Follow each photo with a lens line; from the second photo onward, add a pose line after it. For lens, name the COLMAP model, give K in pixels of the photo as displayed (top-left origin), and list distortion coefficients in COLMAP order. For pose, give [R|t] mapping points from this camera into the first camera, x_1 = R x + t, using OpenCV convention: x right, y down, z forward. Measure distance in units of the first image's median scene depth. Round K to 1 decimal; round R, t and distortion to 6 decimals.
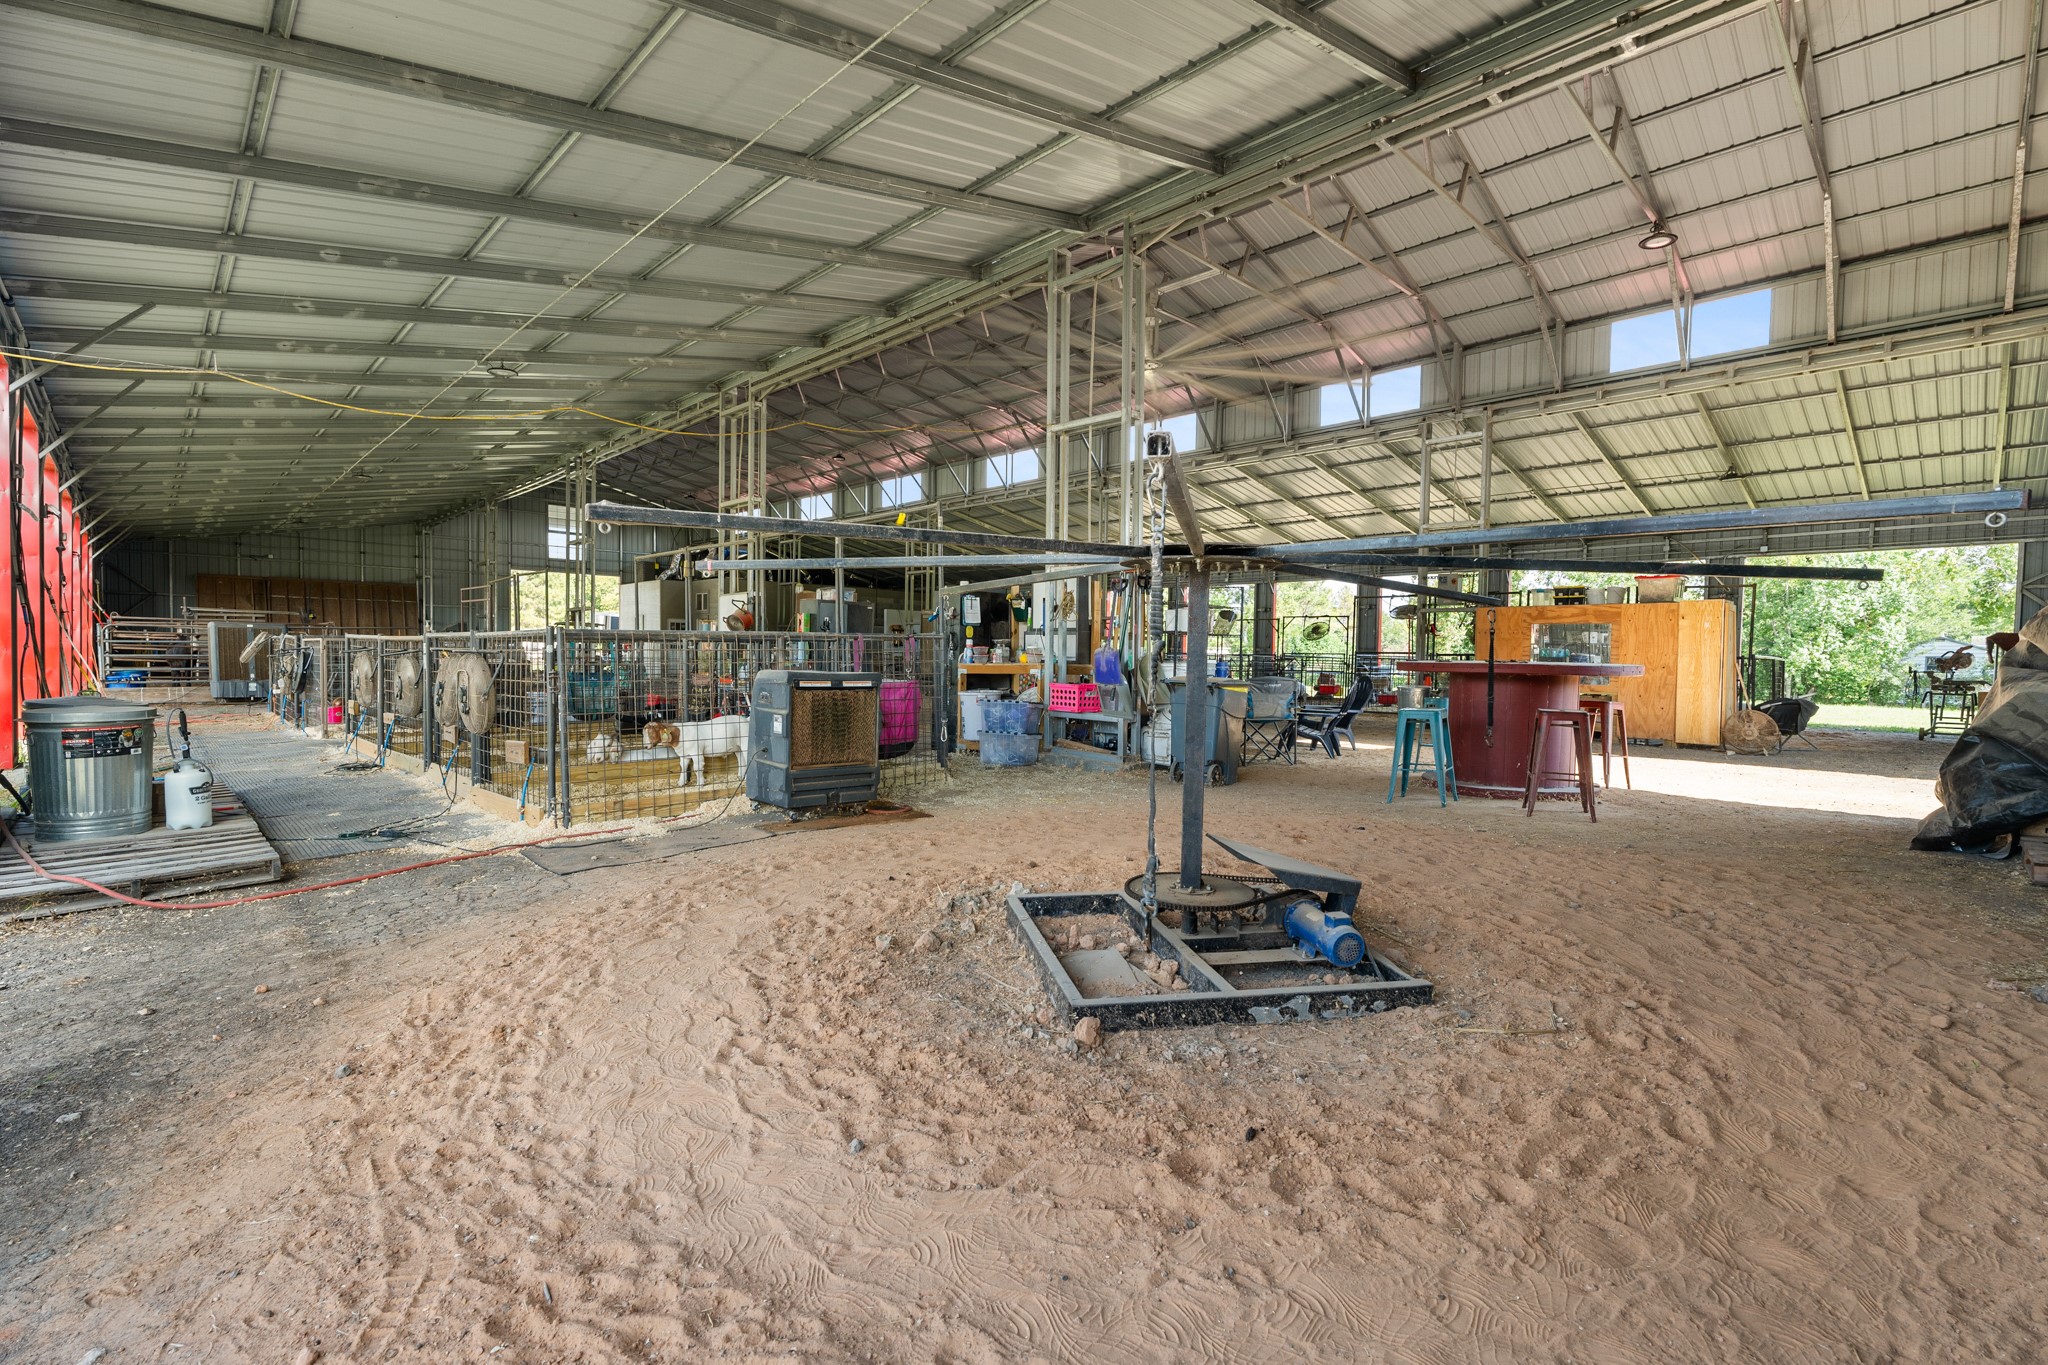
lens RADIAL K [[928.2, 0, 1024.0], [0, 928.2, 682.5], [0, 0, 1]] dist [0.010463, -0.000533]
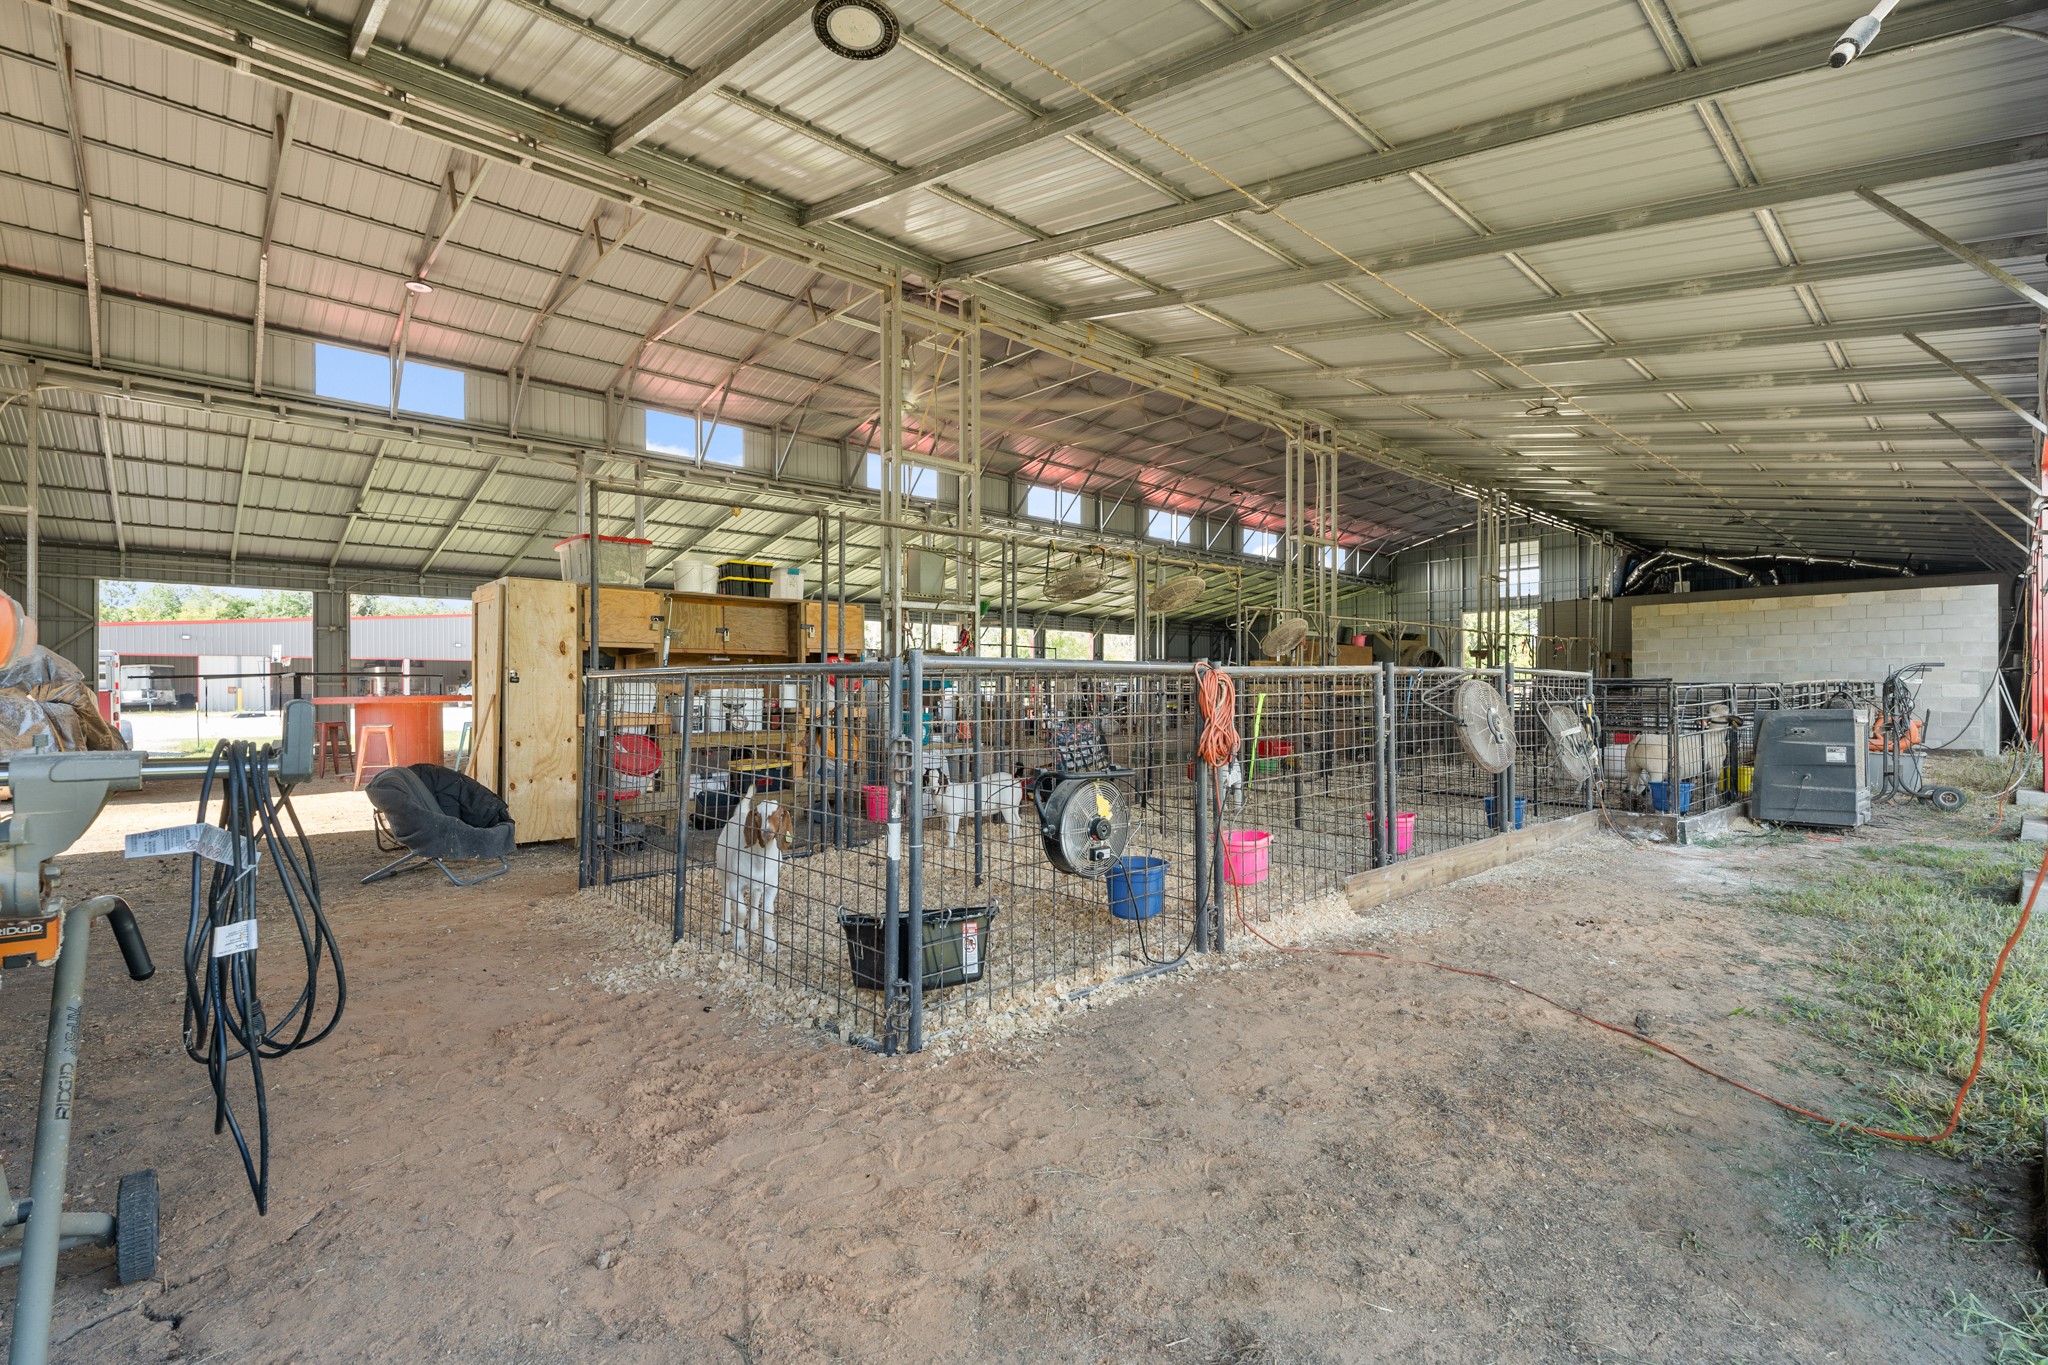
lens RADIAL K [[892.3, 0, 979.5], [0, 892.3, 683.1], [0, 0, 1]] dist [0.010332, -0.000021]
pose [[0.095589, 0.002892, 0.995417, -0.272058], [0.027169, 0.999616, -0.005514, -0.003703], [-0.995050, 0.027572, 0.095474, 0.250888]]
